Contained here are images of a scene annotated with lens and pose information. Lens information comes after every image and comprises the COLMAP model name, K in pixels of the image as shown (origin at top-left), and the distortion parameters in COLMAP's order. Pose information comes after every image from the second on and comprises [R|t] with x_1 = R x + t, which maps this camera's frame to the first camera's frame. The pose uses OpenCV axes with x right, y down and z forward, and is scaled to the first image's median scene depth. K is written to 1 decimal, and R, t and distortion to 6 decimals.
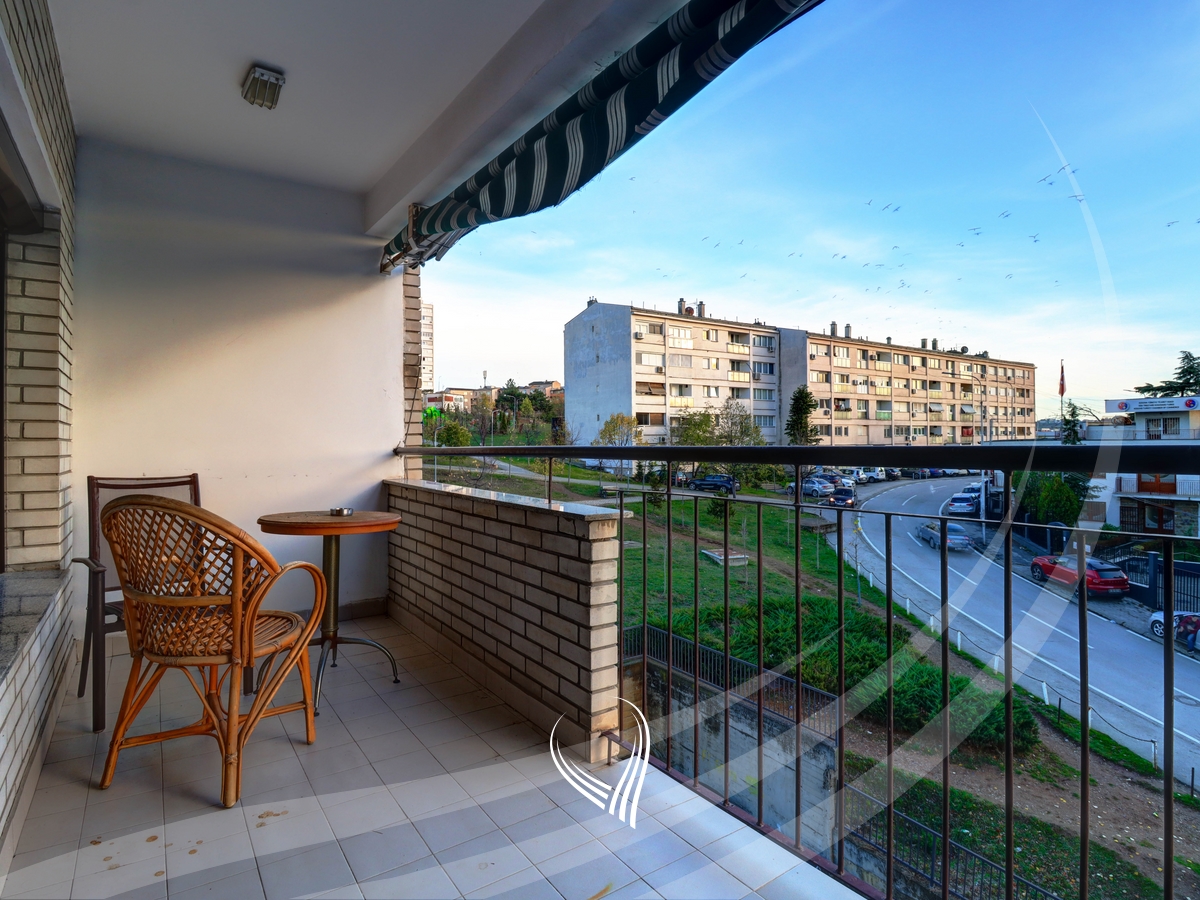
lens RADIAL K [[628.8, 0, 592.3], [0, 628.8, 445.2], [0, 0, 1]] dist [0.003713, 0.000290]
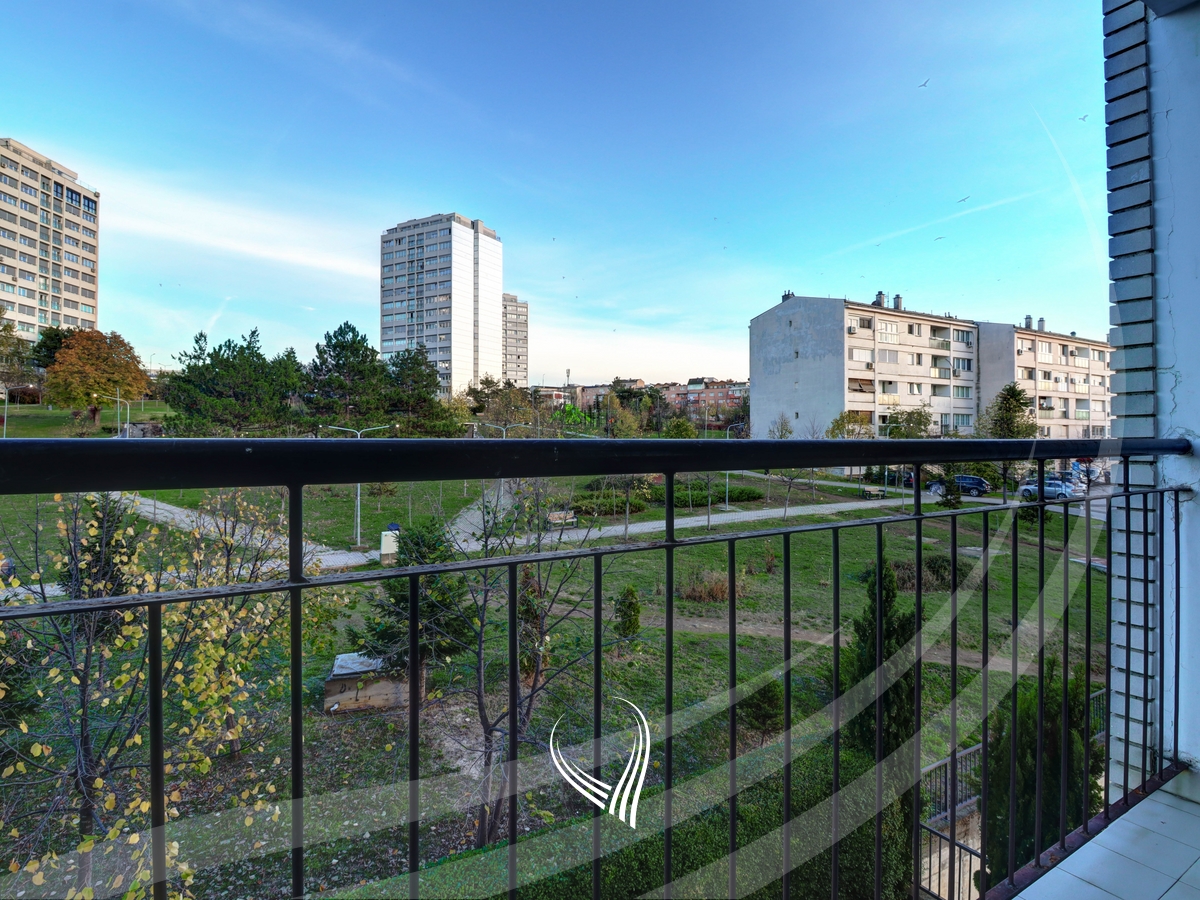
lens RADIAL K [[628.8, 0, 592.3], [0, 628.8, 445.2], [0, 0, 1]] dist [0.003713, 0.000290]
pose [[0.997621, 0.007996, -0.068479, -0.227420], [-0.007876, 0.999967, 0.002024, 0.002394], [0.068493, -0.001480, 0.997651, 0.012613]]
